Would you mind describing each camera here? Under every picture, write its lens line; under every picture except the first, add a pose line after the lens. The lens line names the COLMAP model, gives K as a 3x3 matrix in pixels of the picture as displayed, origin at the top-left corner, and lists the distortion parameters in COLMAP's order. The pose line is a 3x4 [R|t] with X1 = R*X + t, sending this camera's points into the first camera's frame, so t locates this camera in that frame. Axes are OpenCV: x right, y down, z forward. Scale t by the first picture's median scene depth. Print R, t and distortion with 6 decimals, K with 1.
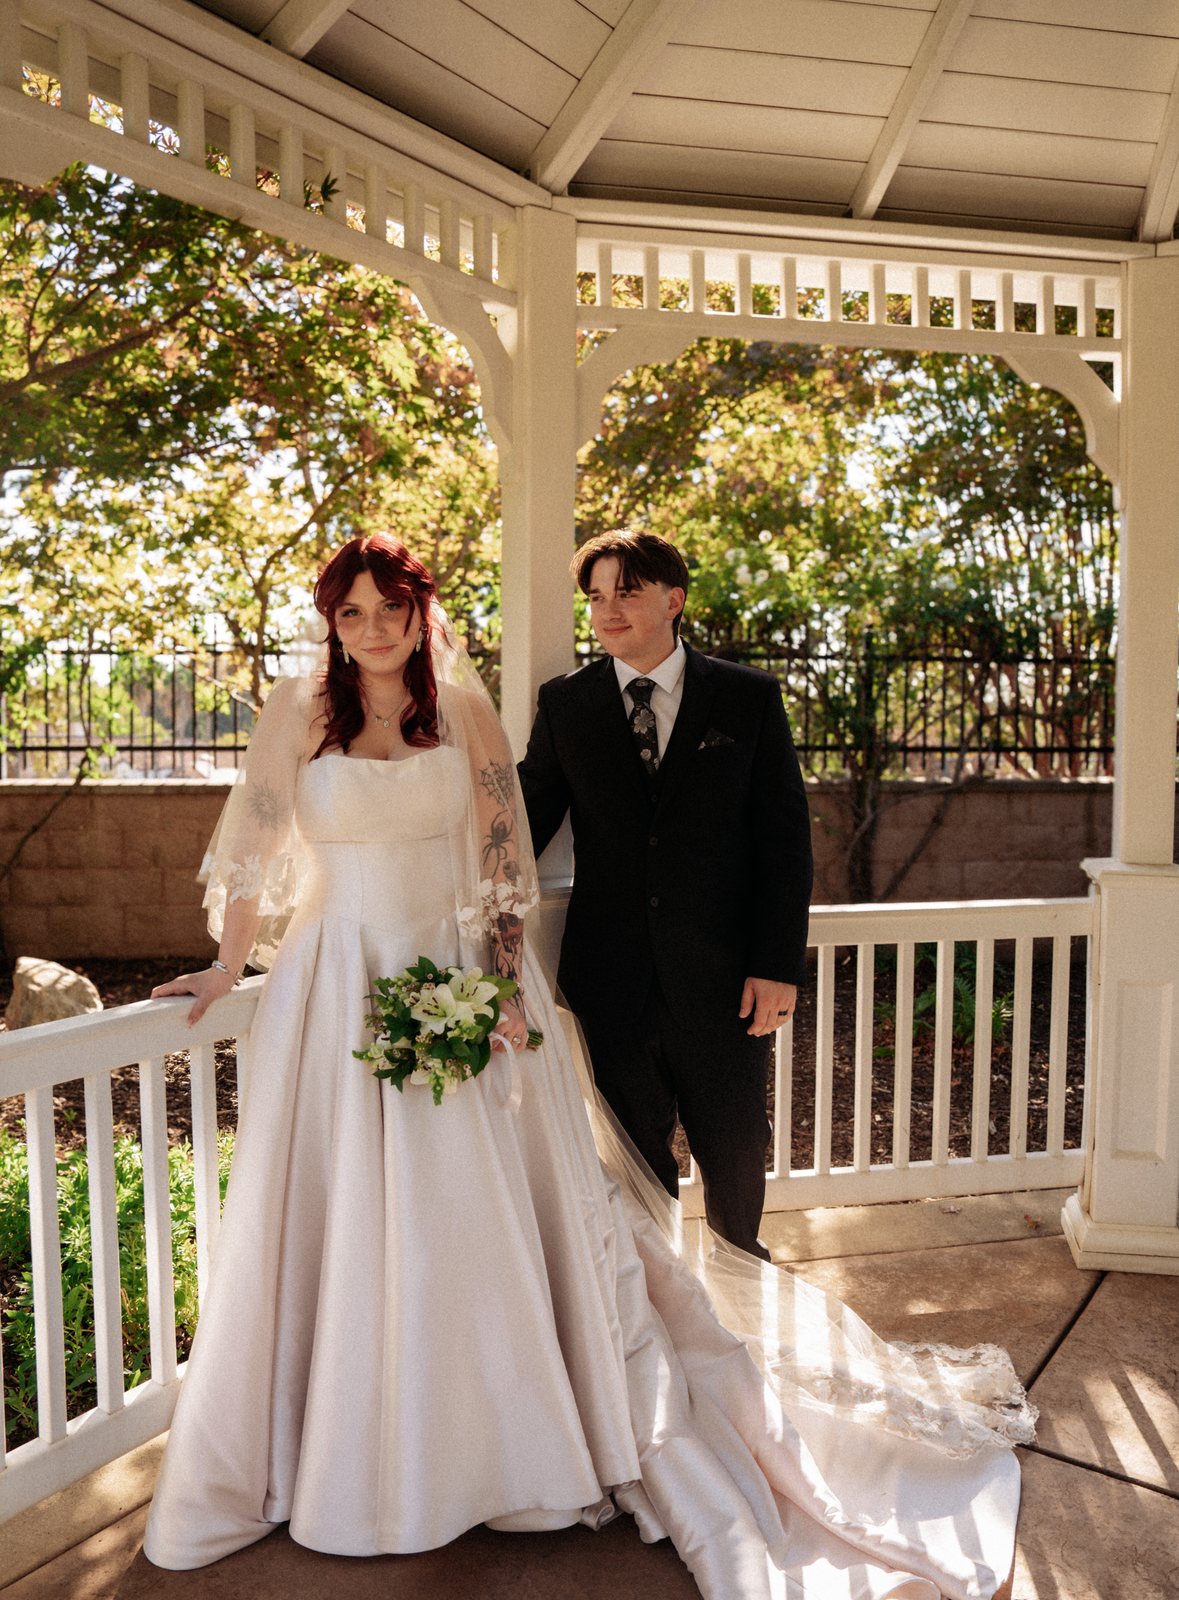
lens RADIAL K [[1284.3, 0, 589.1], [0, 1284.3, 769.0], [0, 0, 1]] dist [-0.097608, 0.004803]
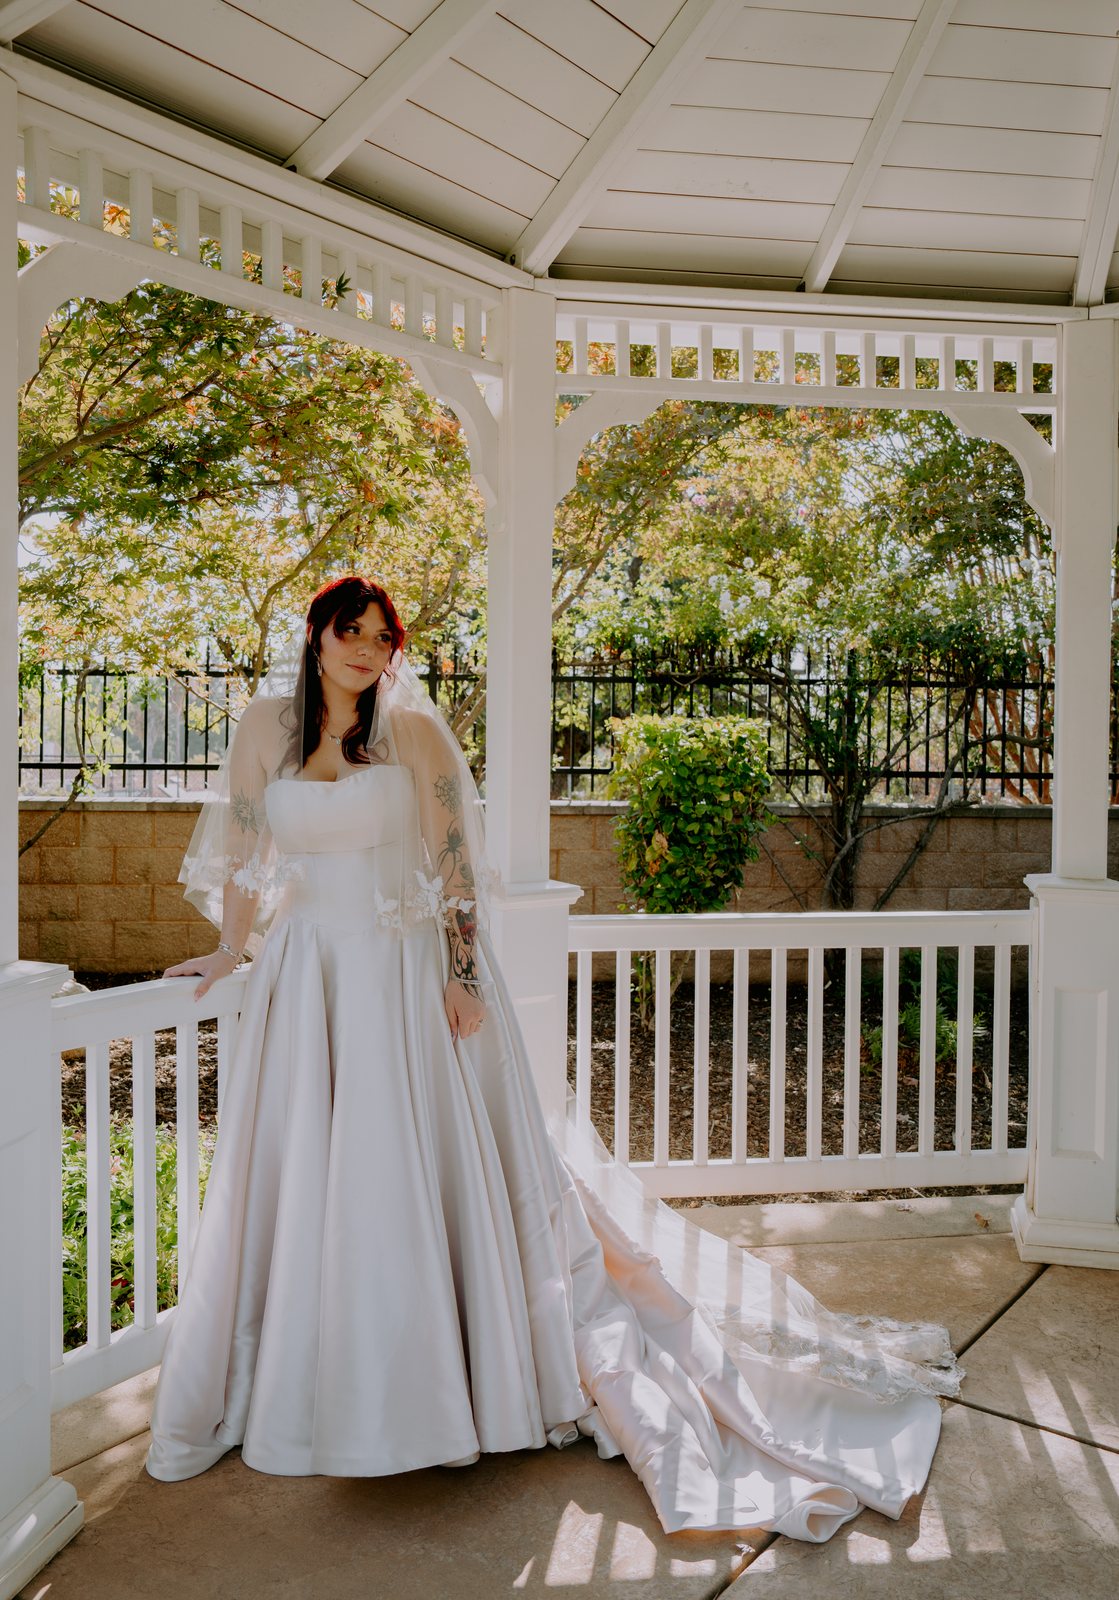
lens RADIAL K [[1380.6, 0, 532.3], [0, 1380.6, 756.4], [0, 0, 1]] dist [-0.000503, 0.005693]
pose [[0.999369, 0.008087, -0.034586, 0.011614], [-0.009075, 0.999553, -0.028502, 0.007451], [0.034340, 0.028798, 0.998995, -0.175764]]
